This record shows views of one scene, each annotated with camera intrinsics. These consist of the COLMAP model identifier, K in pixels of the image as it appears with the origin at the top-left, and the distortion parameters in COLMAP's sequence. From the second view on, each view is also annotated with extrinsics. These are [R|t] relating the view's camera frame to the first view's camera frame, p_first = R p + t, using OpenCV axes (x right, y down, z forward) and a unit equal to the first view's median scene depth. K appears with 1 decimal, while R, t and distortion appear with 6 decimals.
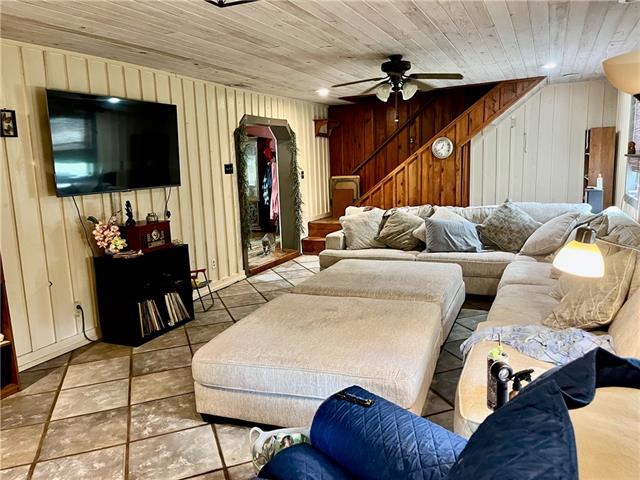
lens RADIAL K [[485.6, 0, 320.0], [0, 485.6, 240.0], [0, 0, 1]] dist [0.021024, -0.001227]
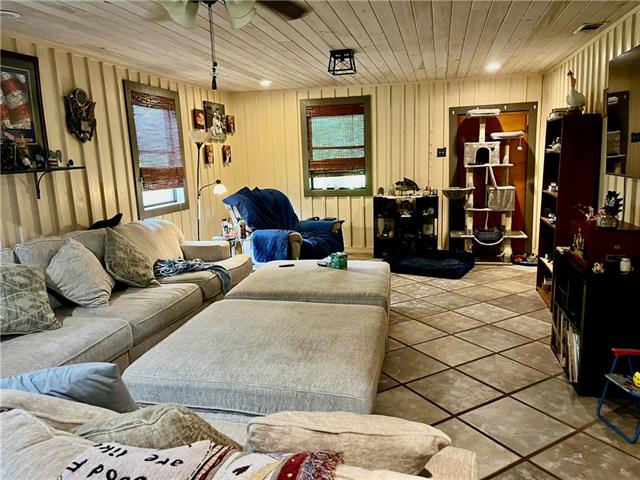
lens RADIAL K [[485.6, 0, 320.0], [0, 485.6, 240.0], [0, 0, 1]] dist [0.021024, -0.001227]
pose [[-0.980779, 0.086642, -0.174830, 0.209854], [0.023850, 0.942520, 0.333298, -0.325381], [0.193659, 0.322722, -0.926470, 2.007726]]
